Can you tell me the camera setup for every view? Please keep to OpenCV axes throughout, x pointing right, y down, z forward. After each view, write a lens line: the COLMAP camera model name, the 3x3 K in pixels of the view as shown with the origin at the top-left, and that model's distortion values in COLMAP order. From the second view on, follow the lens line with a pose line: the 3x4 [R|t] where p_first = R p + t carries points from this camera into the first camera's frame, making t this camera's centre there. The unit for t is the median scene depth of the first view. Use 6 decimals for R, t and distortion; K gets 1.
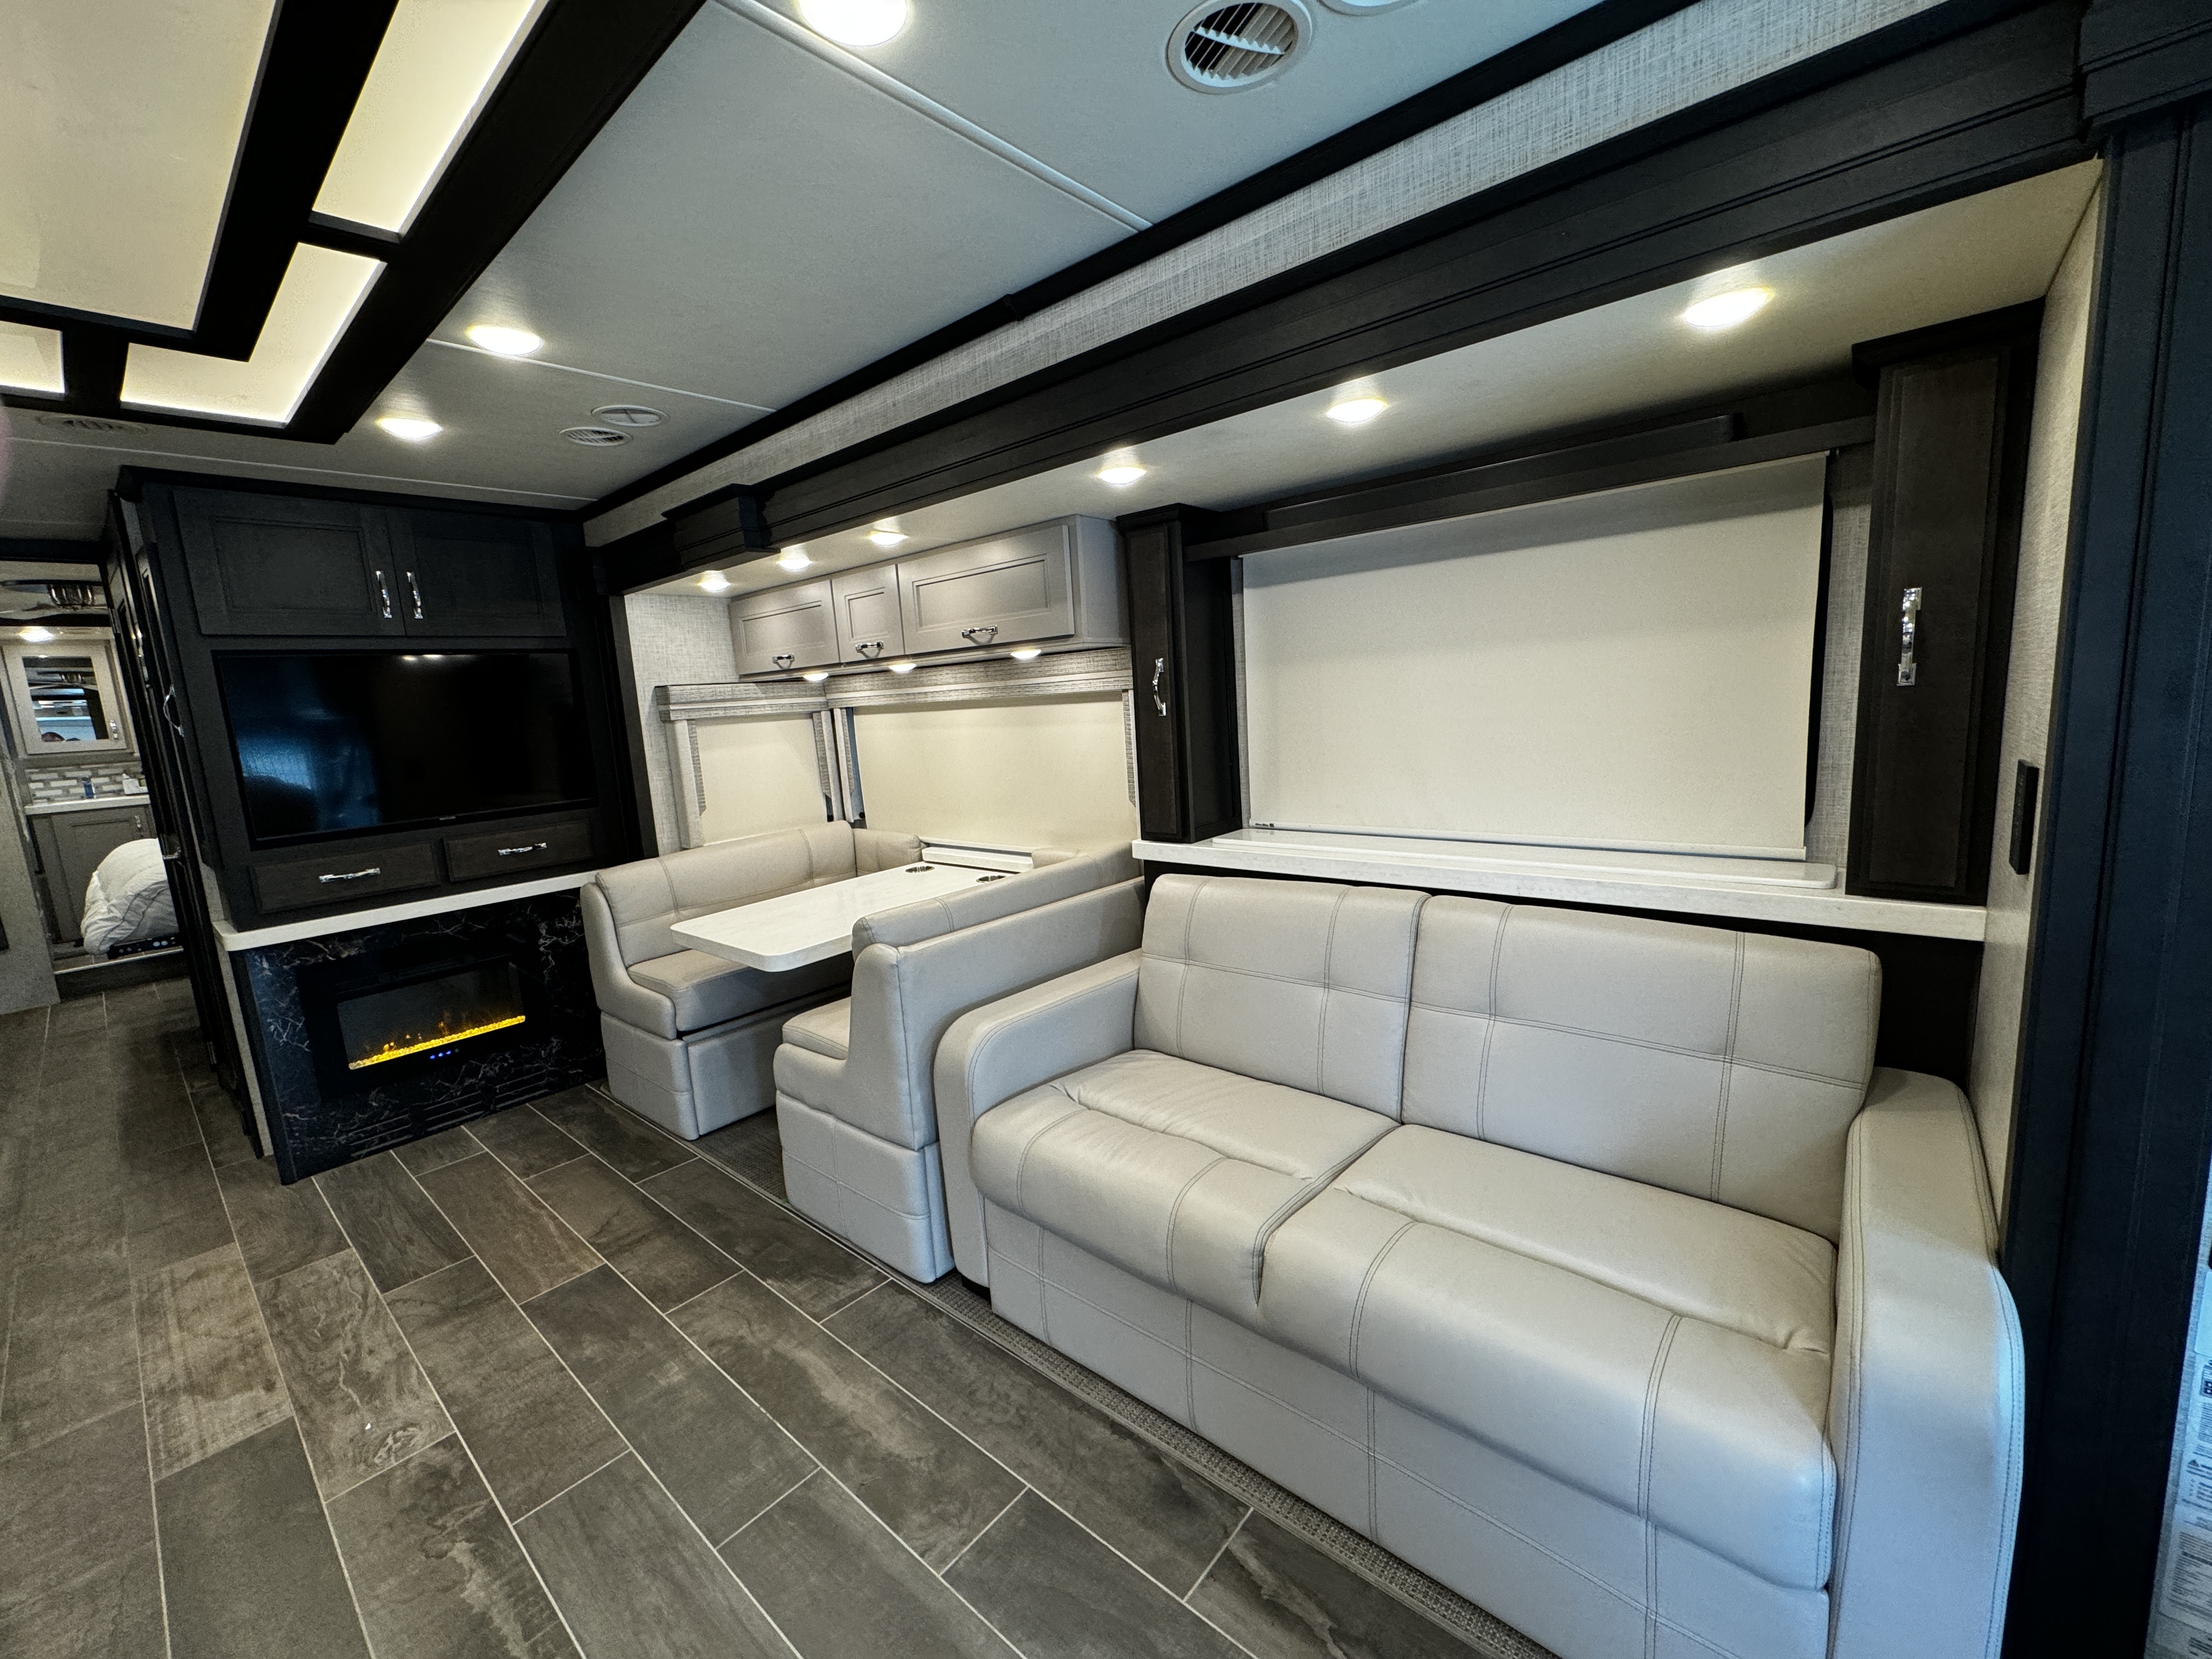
lens RADIAL K [[884.3, 0, 1105.3], [0, 884.3, 825.3], [0, 0, 1]] dist [-0.003748, 0.000695]
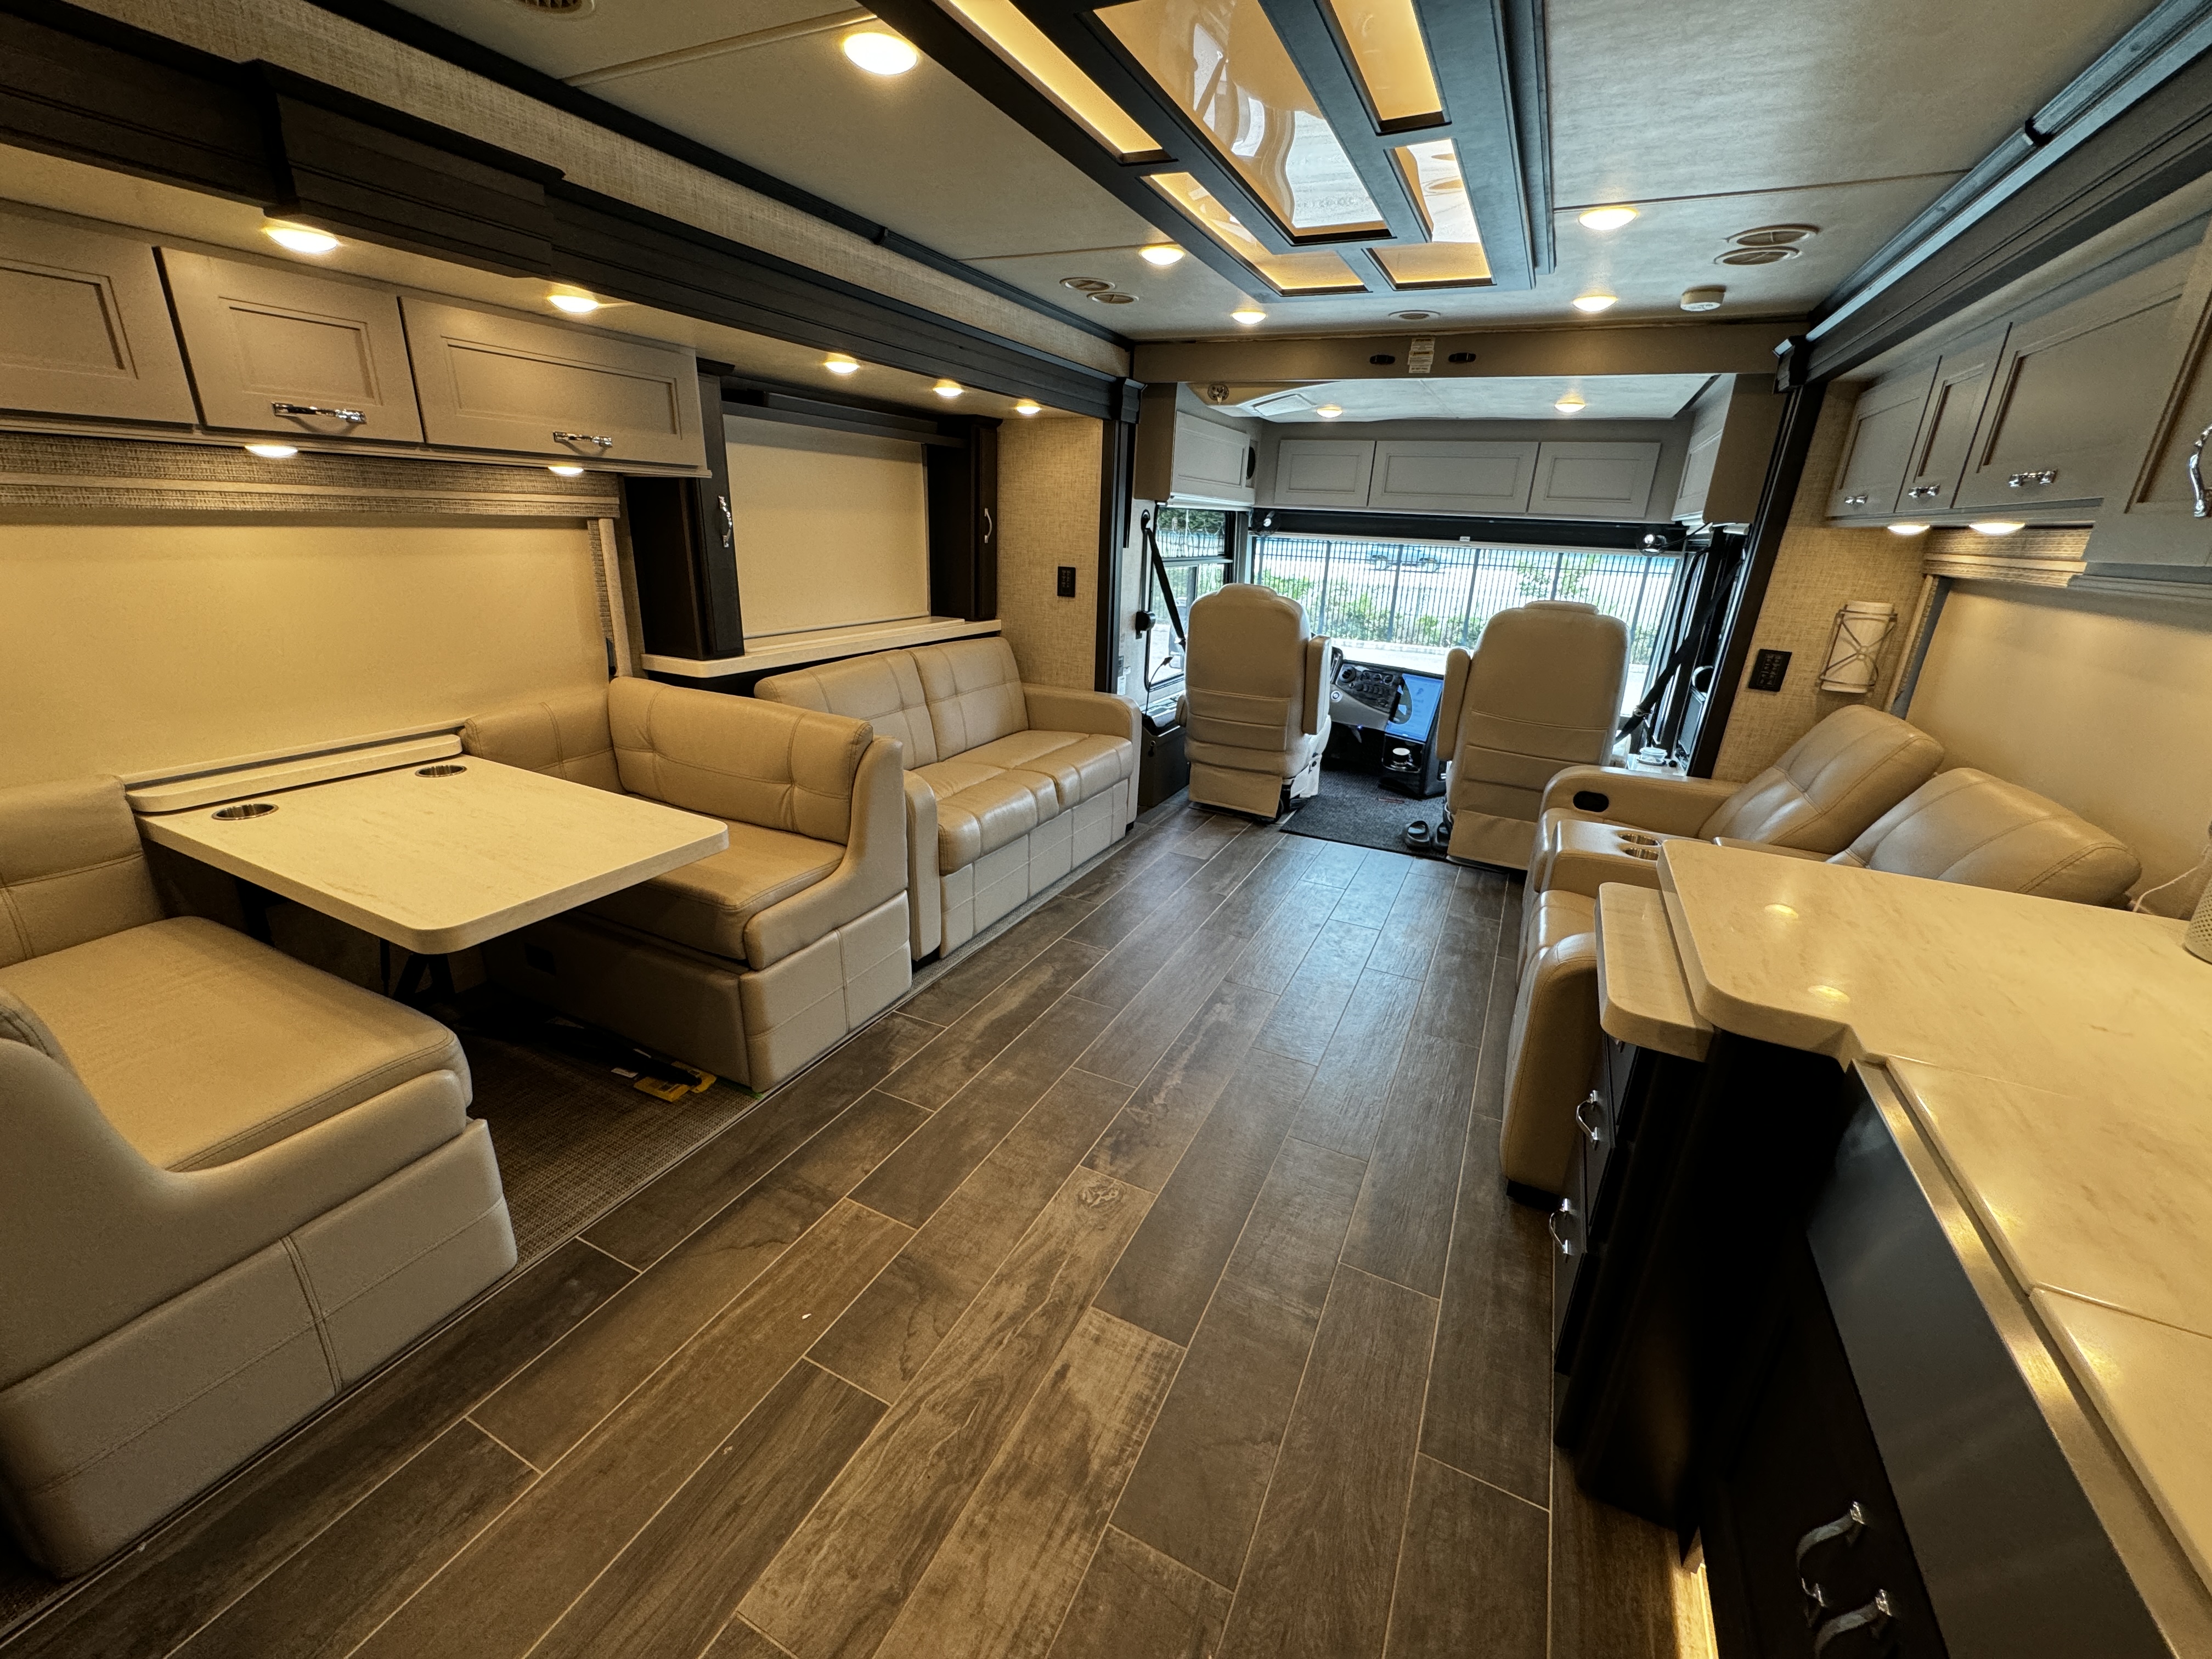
lens RADIAL K [[884.3, 0, 1105.4], [0, 884.3, 826.5], [0, 0, 1]] dist [-0.003748, 0.000695]
pose [[-0.251211, -0.269379, 0.929692, -1.448679], [0.117718, 0.944861, 0.305583, -0.082608], [-0.960747, 0.186207, -0.205648, 0.945949]]
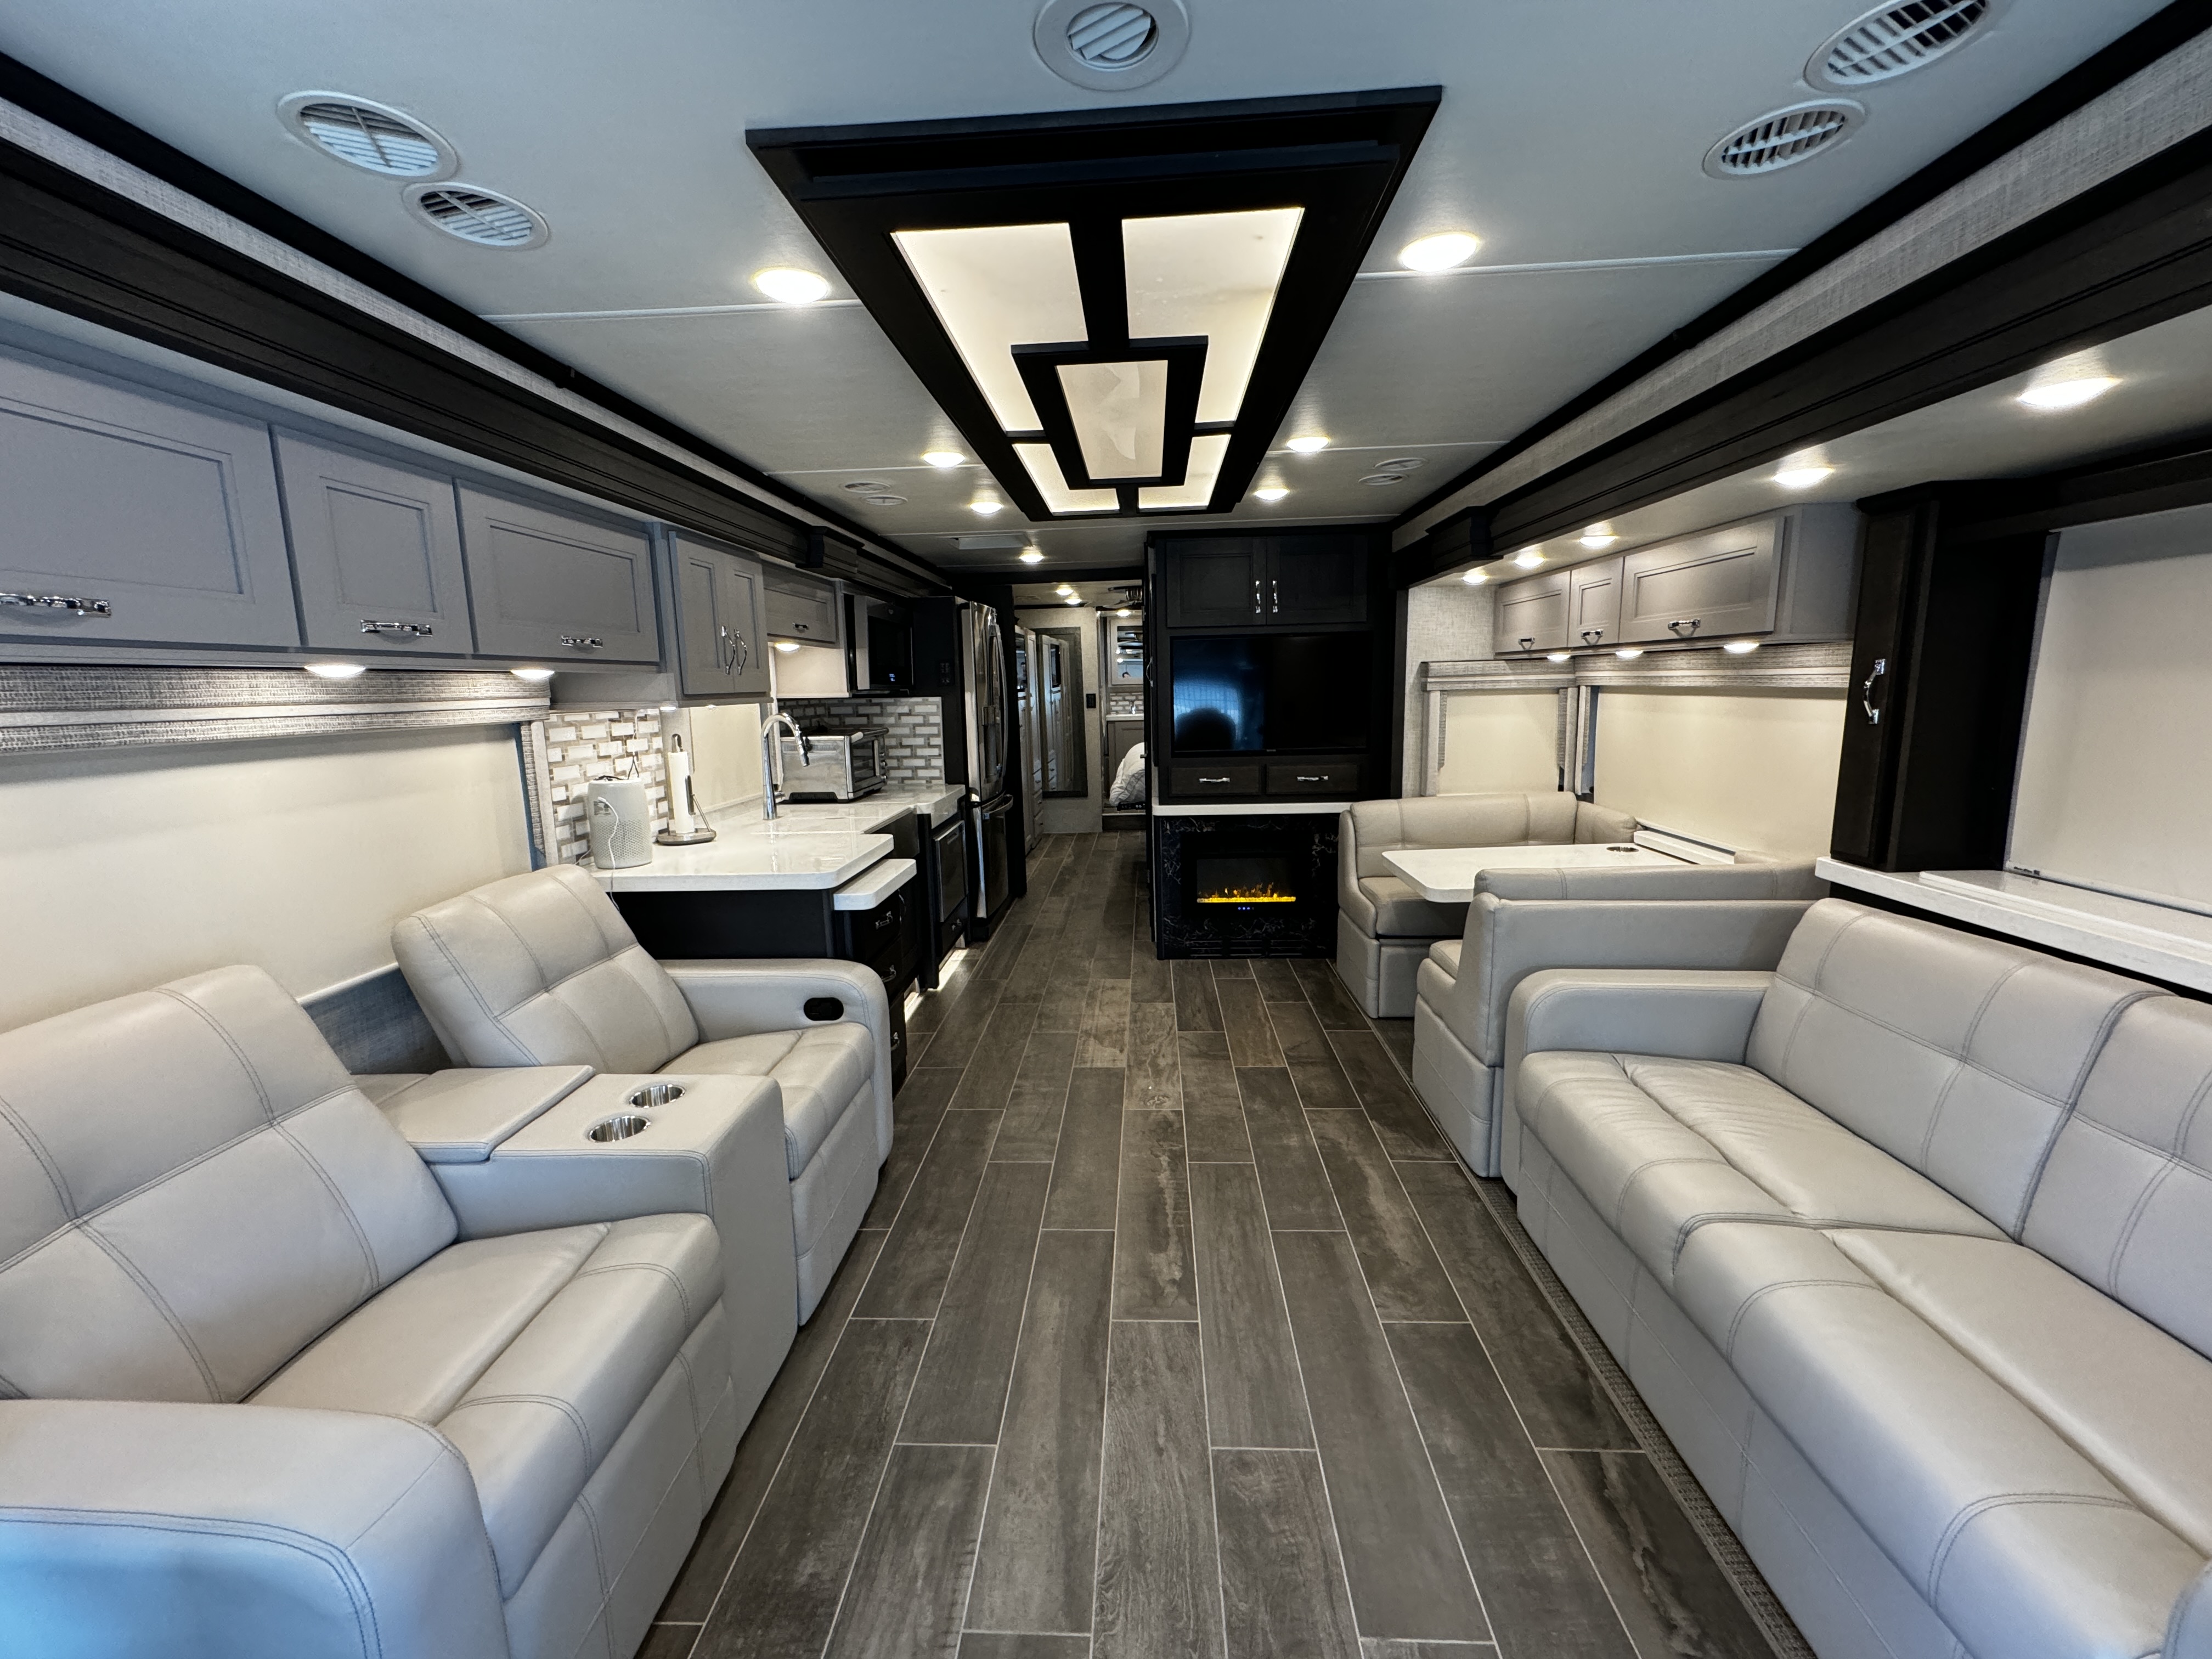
lens RADIAL K [[884.3, 0, 1105.6], [0, 884.3, 825.0], [0, 0, 1]] dist [-0.003748, 0.000695]
pose [[0.614129, 0.172162, -0.770199, 0.333680], [-0.130618, 0.984630, 0.115943, -0.029663], [0.778322, 0.029397, 0.627177, -0.174750]]
